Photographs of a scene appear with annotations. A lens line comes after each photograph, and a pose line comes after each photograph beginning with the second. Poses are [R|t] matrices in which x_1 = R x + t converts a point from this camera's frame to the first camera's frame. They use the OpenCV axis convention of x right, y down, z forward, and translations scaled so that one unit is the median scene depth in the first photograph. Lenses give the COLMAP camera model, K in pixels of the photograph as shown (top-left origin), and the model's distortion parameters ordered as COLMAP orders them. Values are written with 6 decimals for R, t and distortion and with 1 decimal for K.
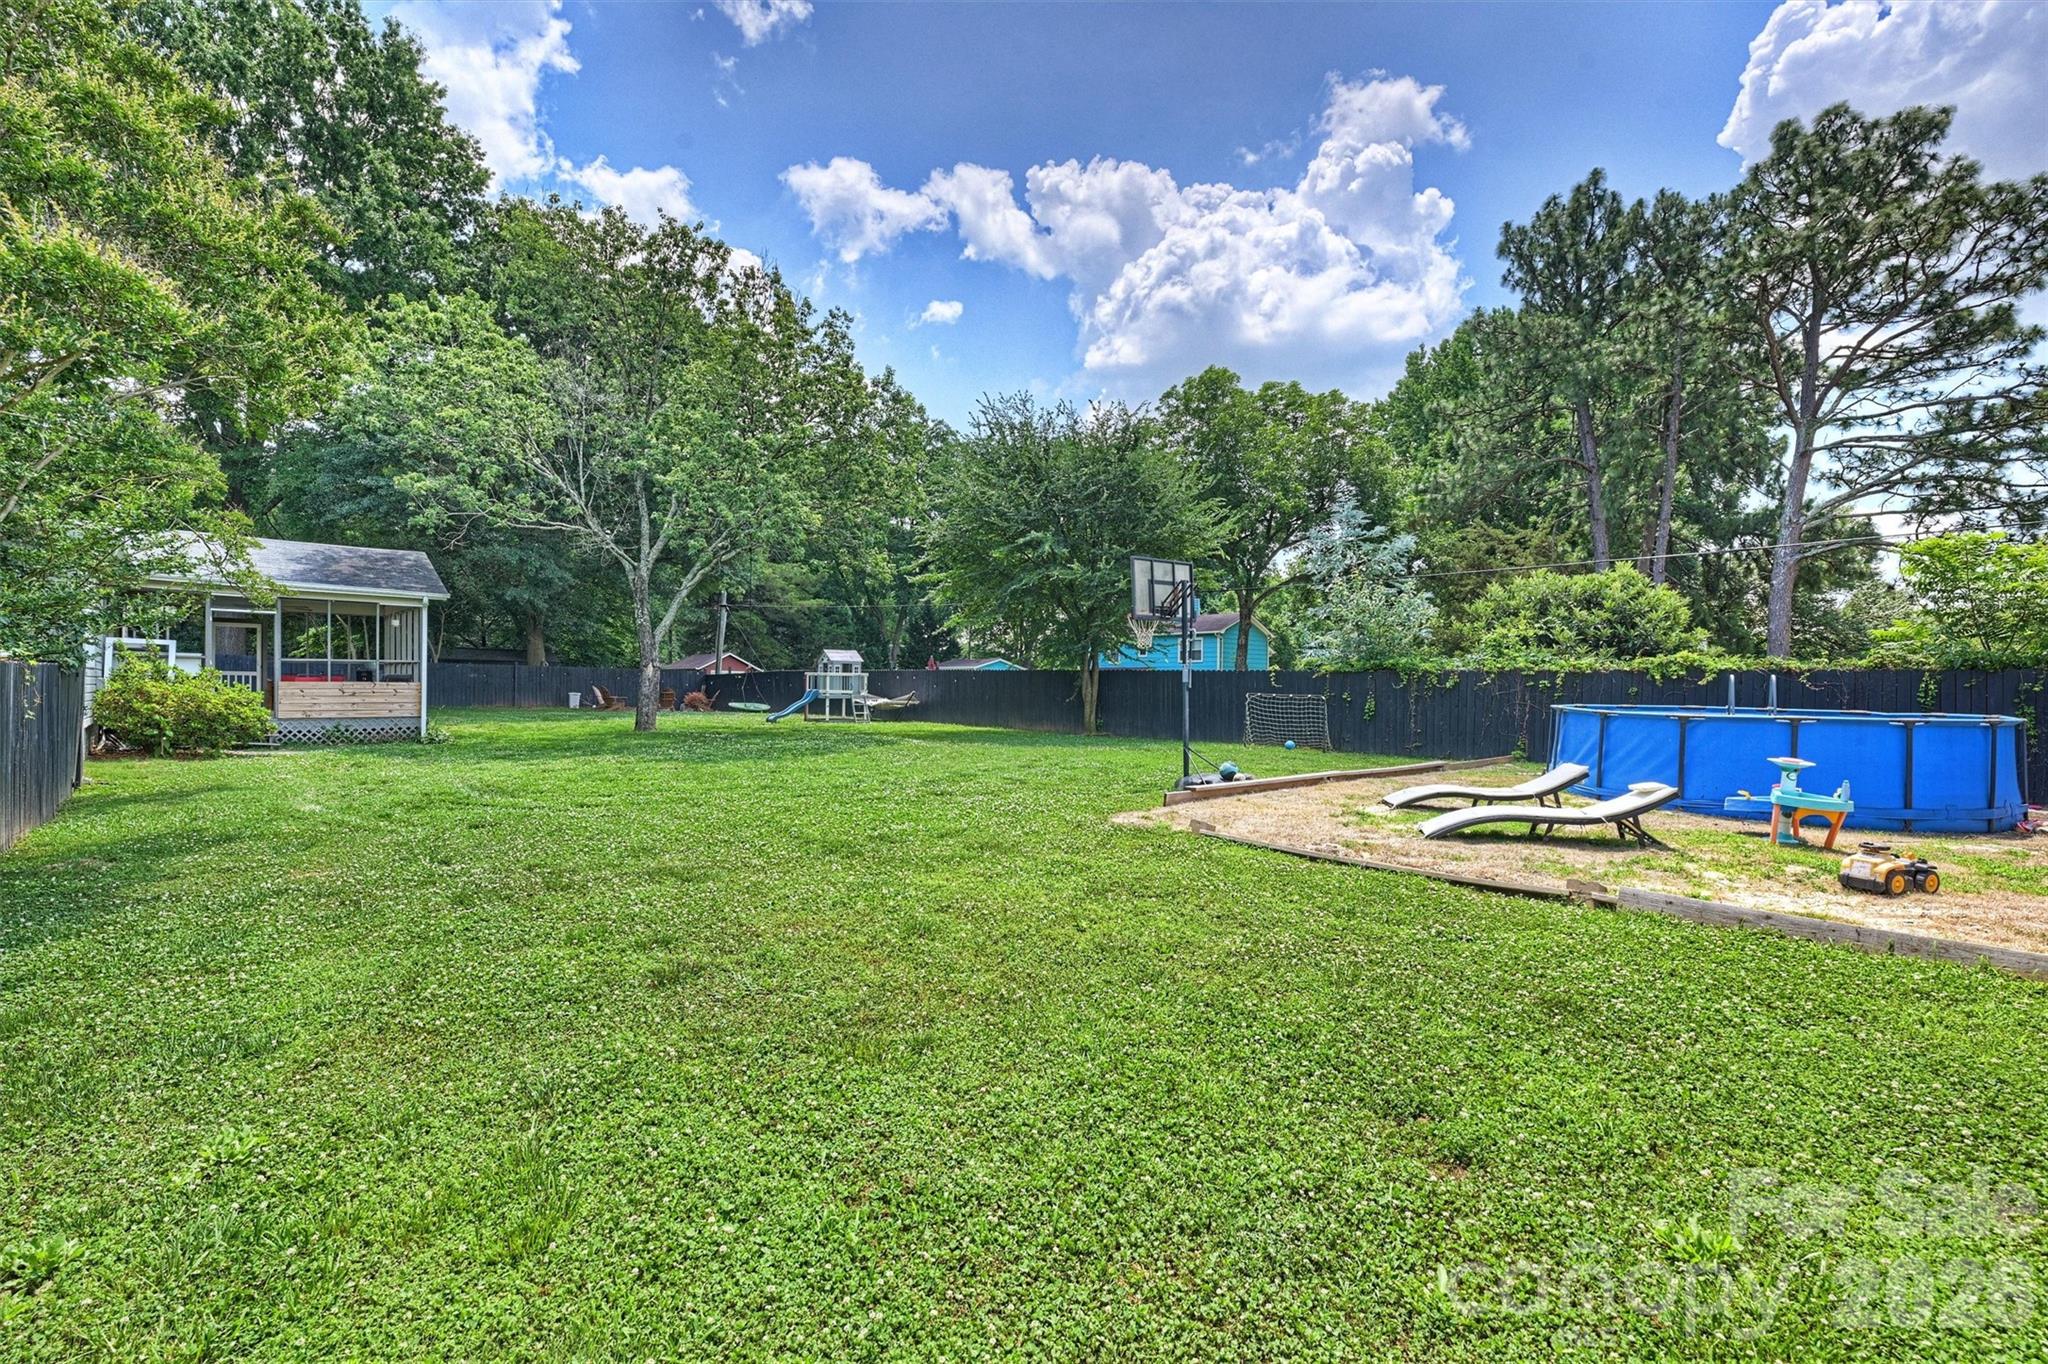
lens RADIAL K [[880.8, 0, 1023.6], [0, 880.8, 686.7], [0, 0, 1]] dist [0.001082, 0.000069]
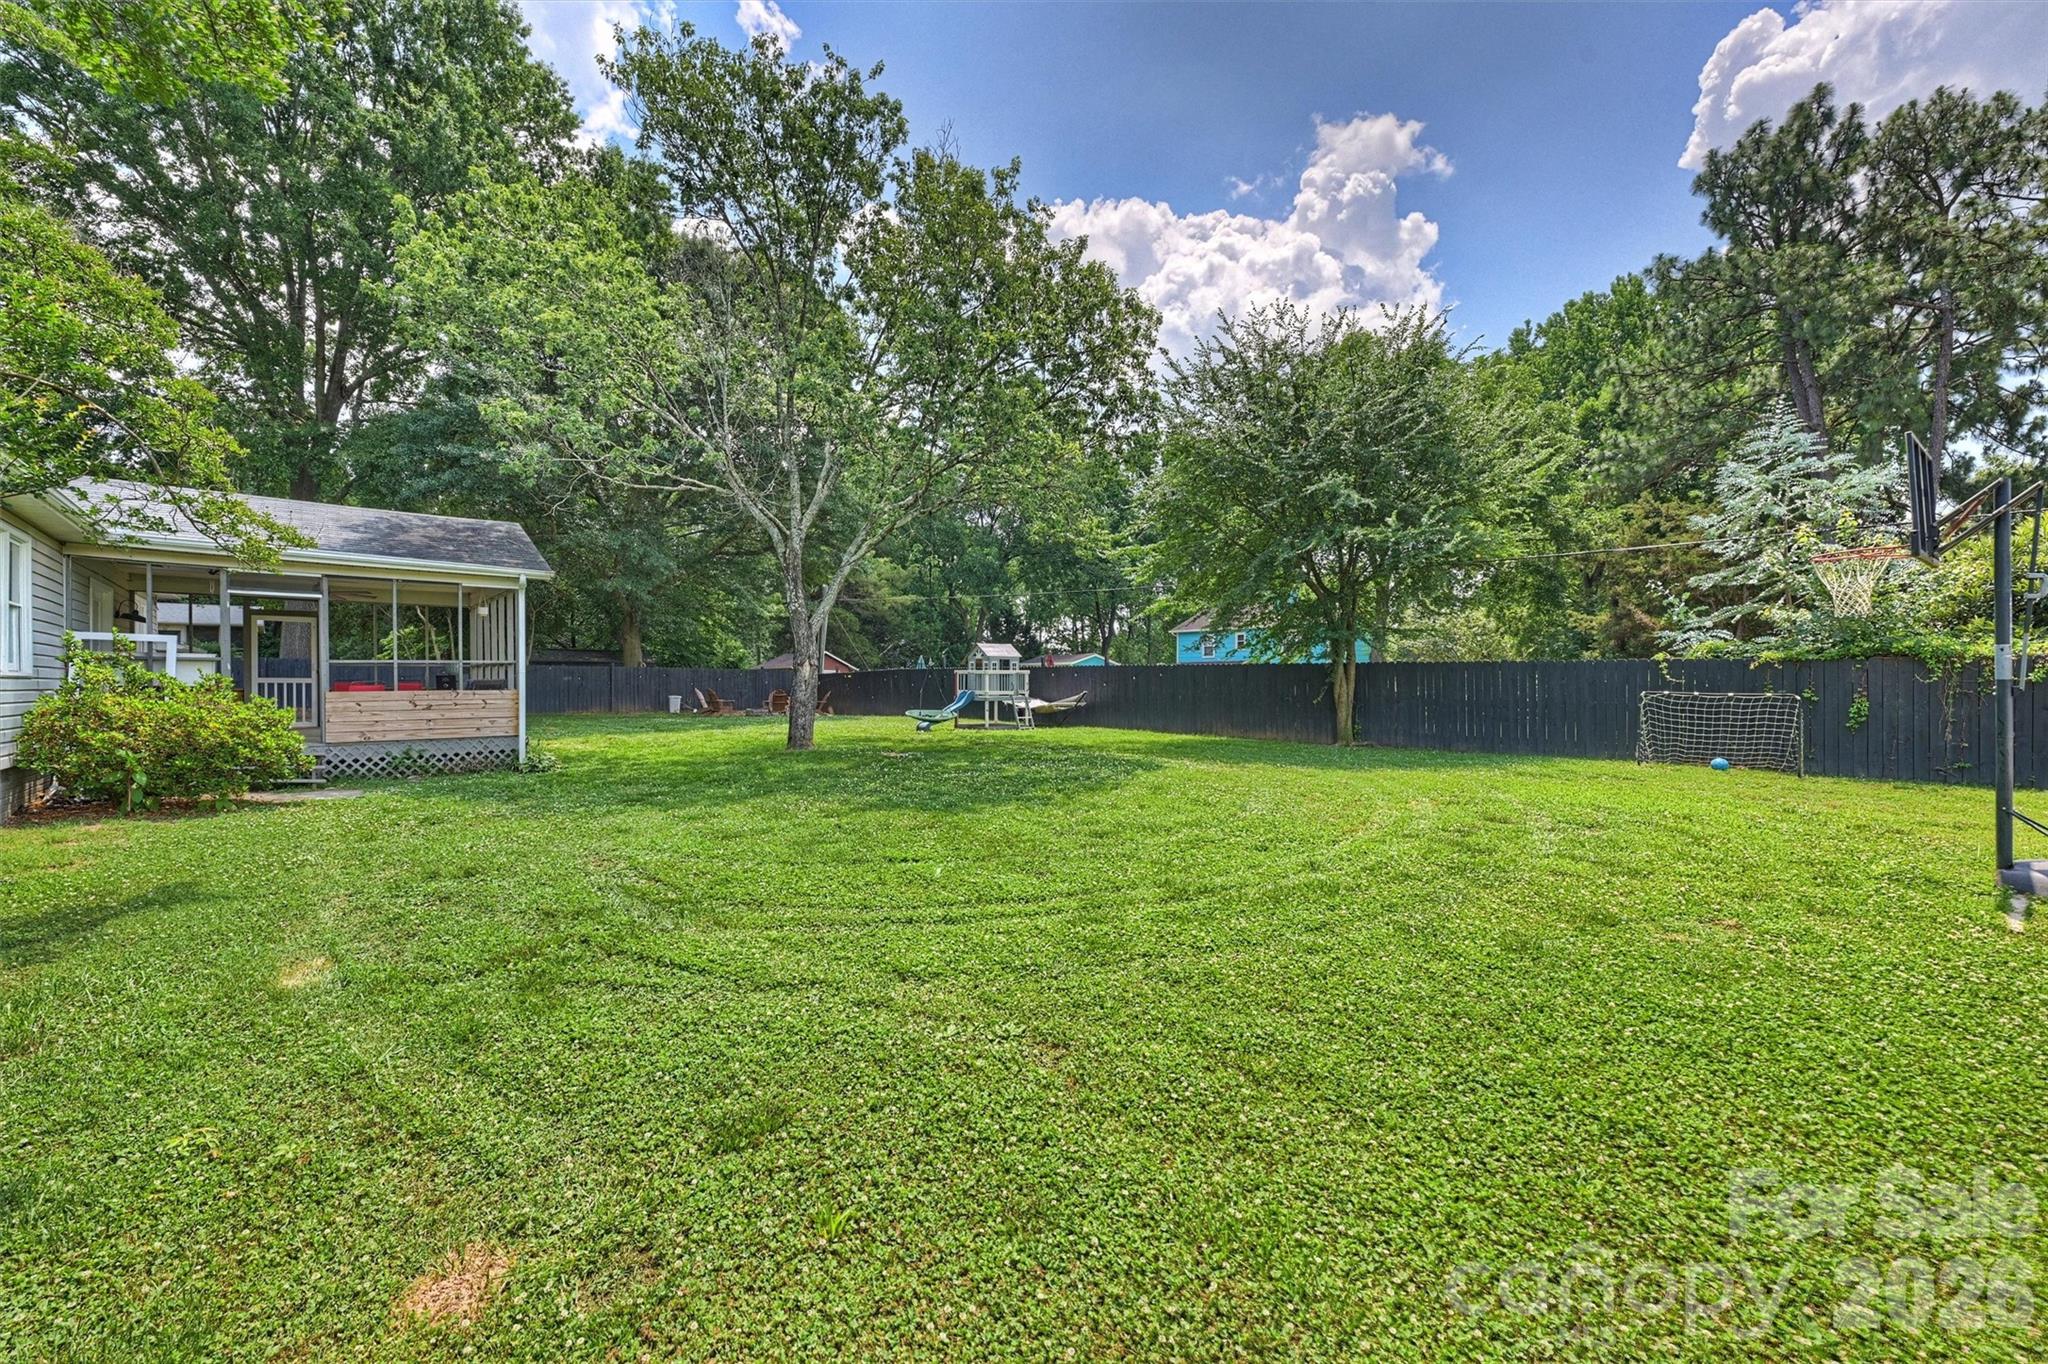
lens RADIAL K [[809.6, 0, 1024.0], [0, 809.6, 682.0], [0, 0, 1]] dist [0.001362, 0.000116]
pose [[0.999515, -0.012026, -0.028740, -0.212292], [0.012034, 0.999928, 0.000124, -0.005908], [0.028736, -0.000470, 0.999587, 0.294353]]
